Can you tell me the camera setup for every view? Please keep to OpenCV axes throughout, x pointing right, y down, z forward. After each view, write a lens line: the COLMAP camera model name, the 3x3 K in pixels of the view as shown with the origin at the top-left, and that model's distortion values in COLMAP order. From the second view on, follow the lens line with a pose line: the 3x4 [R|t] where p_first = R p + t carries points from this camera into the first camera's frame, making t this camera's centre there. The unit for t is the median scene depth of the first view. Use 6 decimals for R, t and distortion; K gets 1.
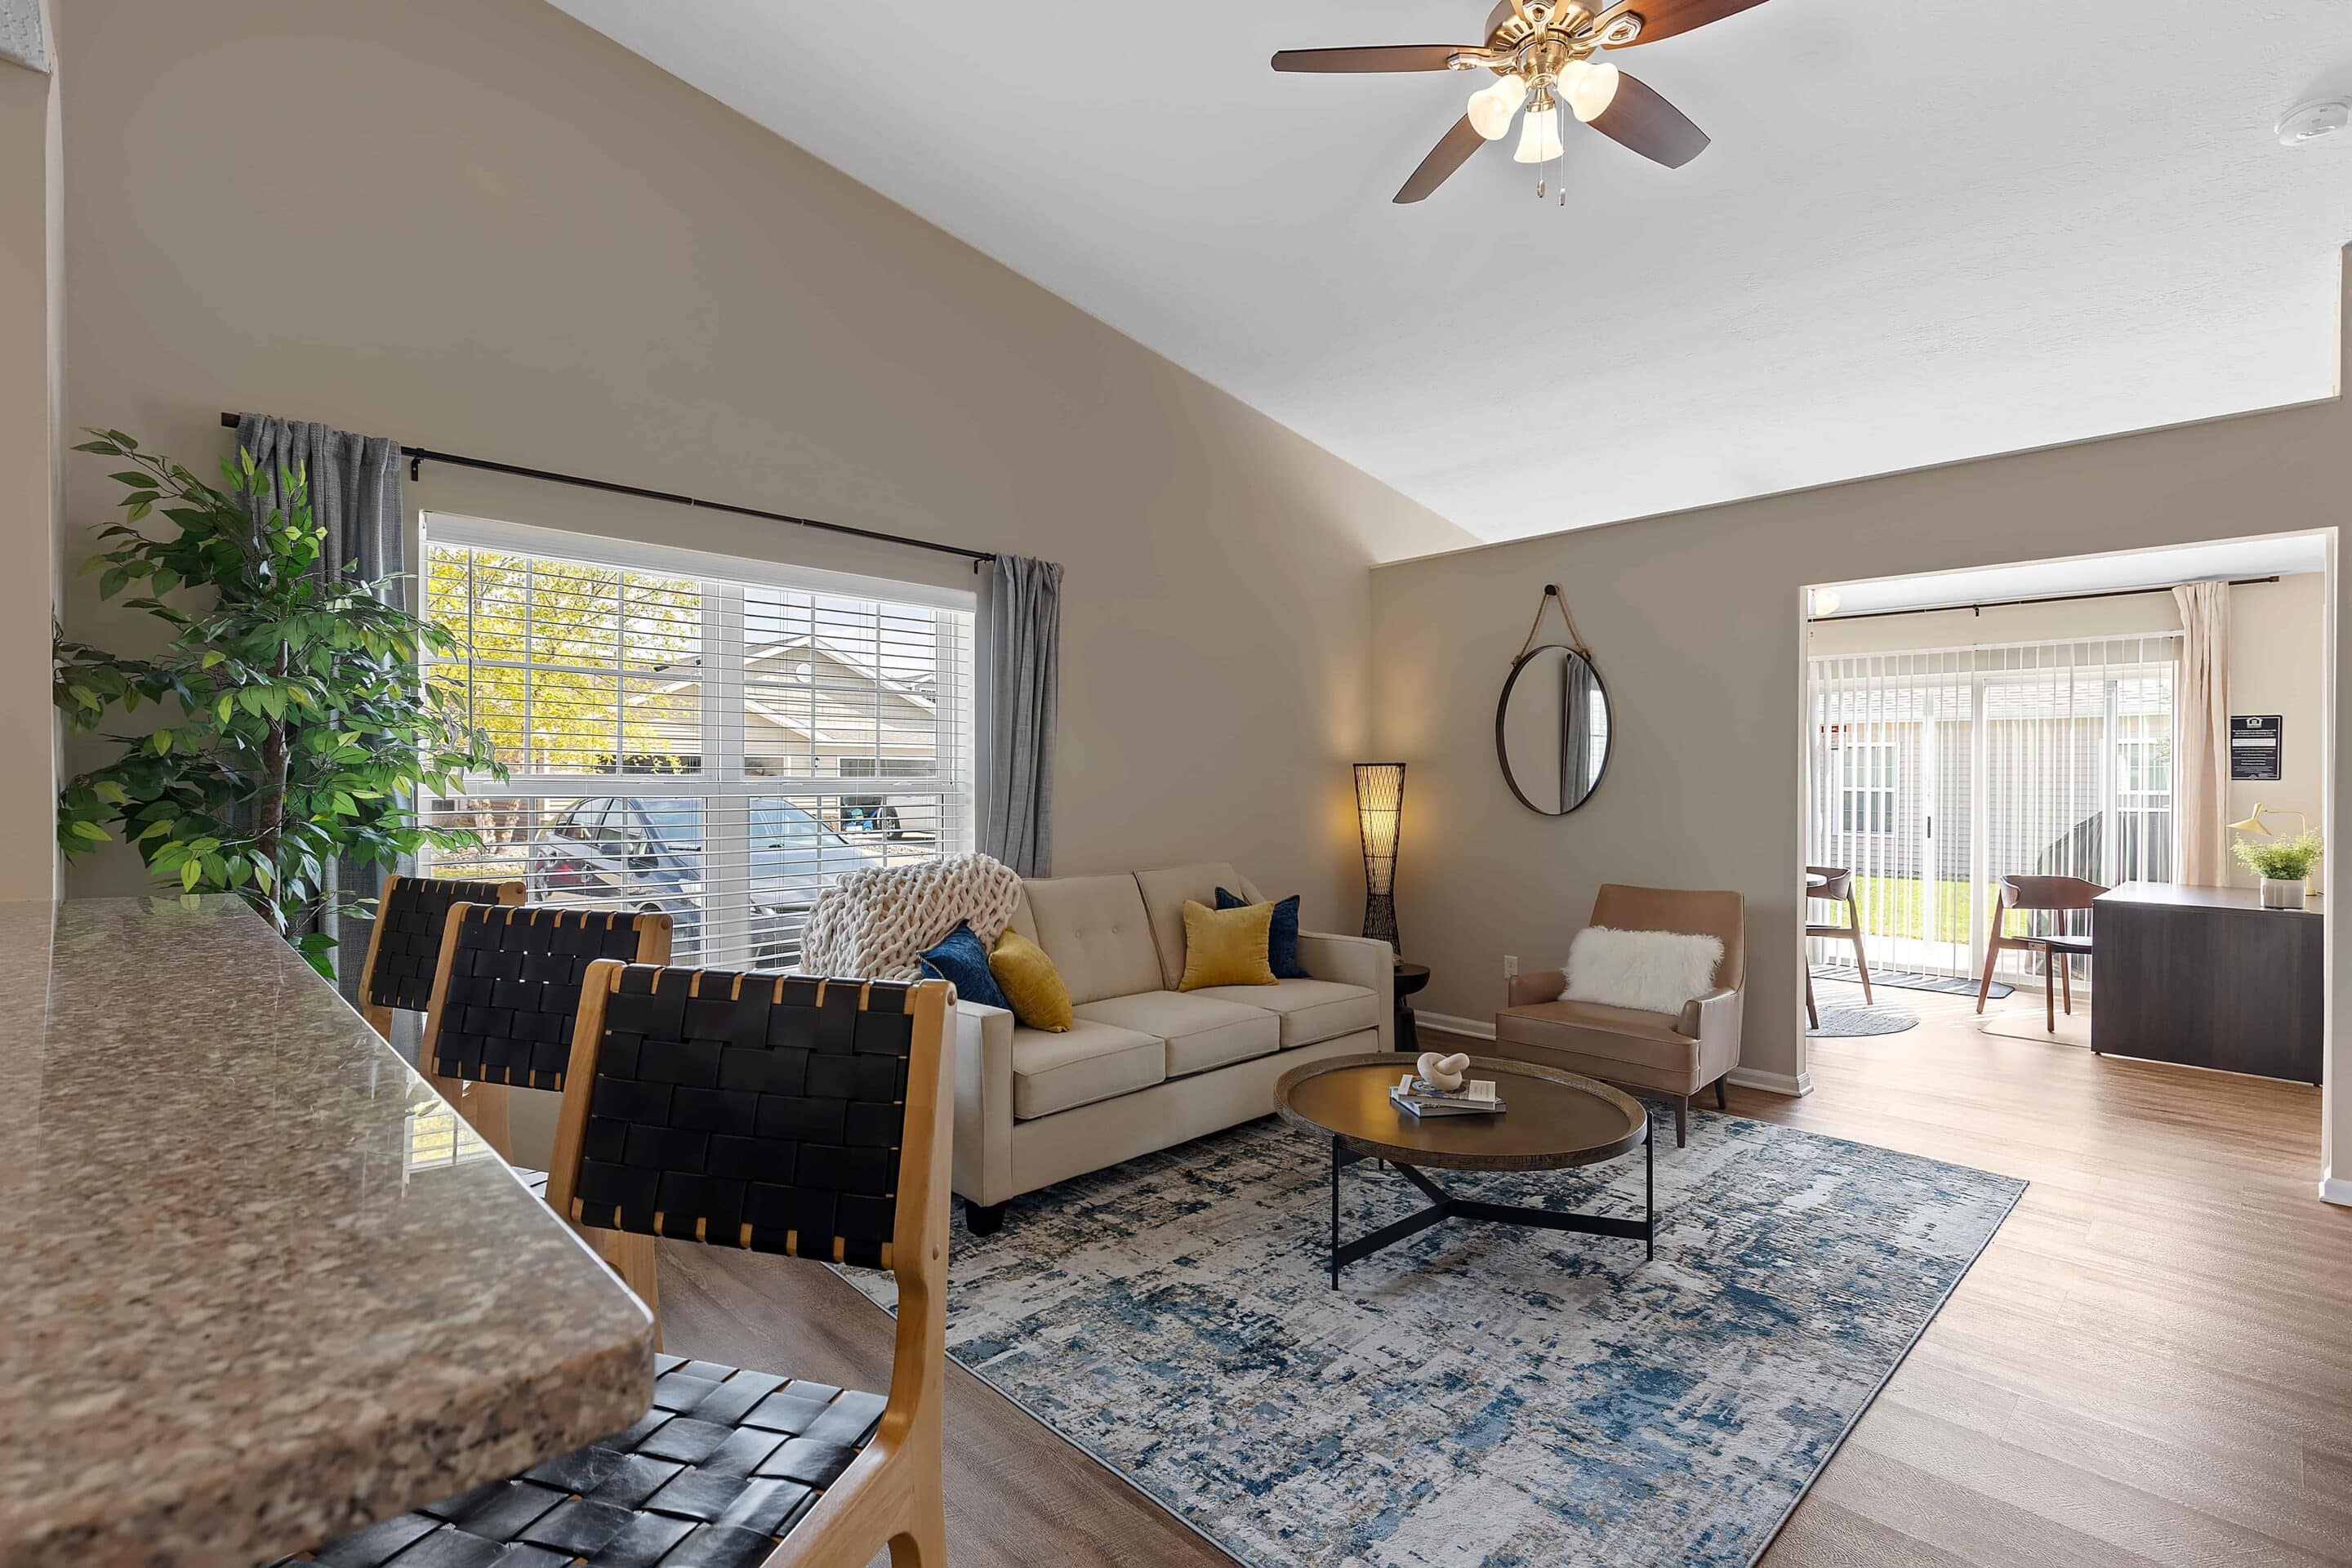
lens RADIAL K [[1078.1, 0, 1175.3], [0, 1078.1, 788.7], [0, 0, 1]] dist [0.002057, 0.000632]
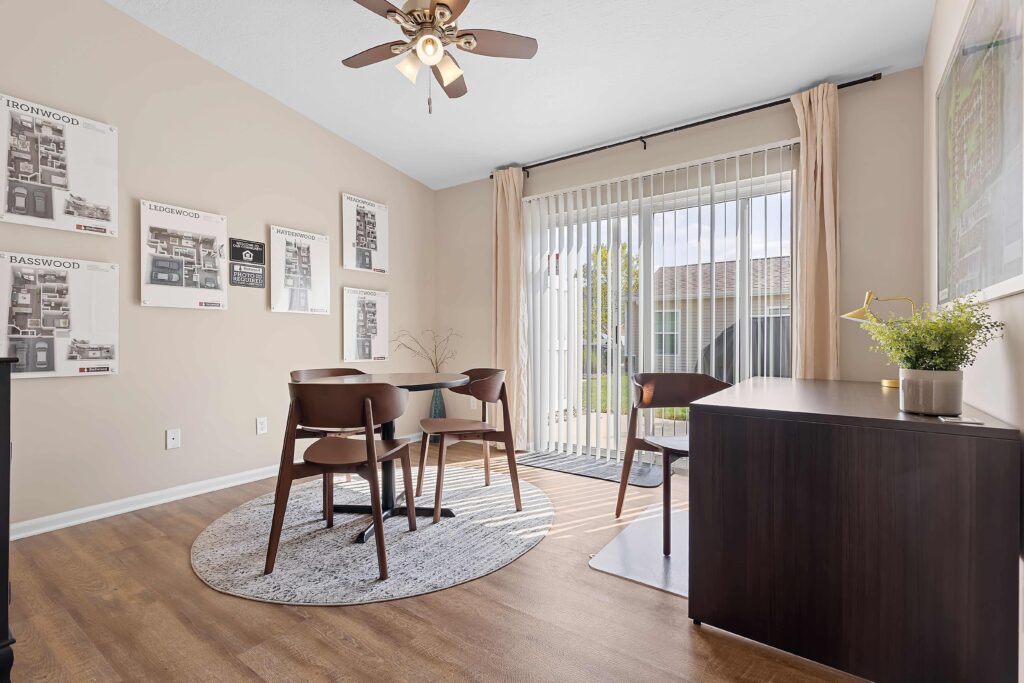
lens RADIAL K [[469.4, 0, 512.5], [0, 469.4, 337.8], [0, 0, 1]] dist [0.002057, 0.000632]
pose [[0.978763, 0.008256, 0.204828, 0.586301], [-0.006596, 0.999940, -0.008787, 0.056044], [-0.204888, 0.007250, 0.978759, 0.631581]]
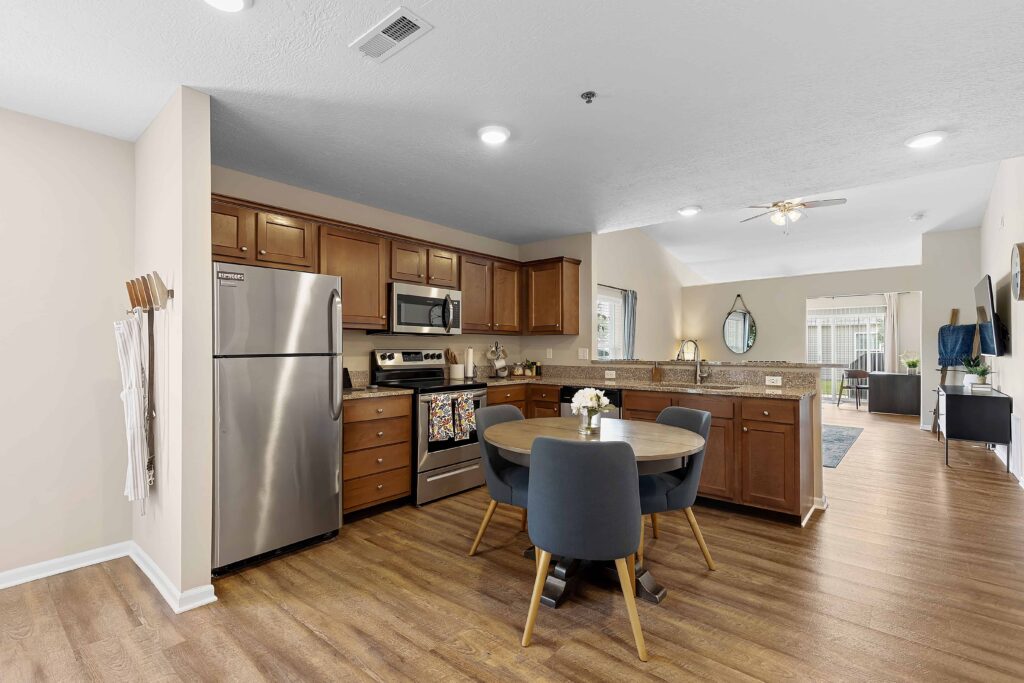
lens RADIAL K [[469.4, 0, 508.3], [0, 469.4, 348.9], [0, 0, 1]] dist [0.002057, 0.000632]
pose [[0.995436, -0.003446, 0.095371, -0.572772], [0.004213, 0.999960, -0.007839, 0.015513], [-0.095340, 0.008205, 0.995411, -0.539512]]
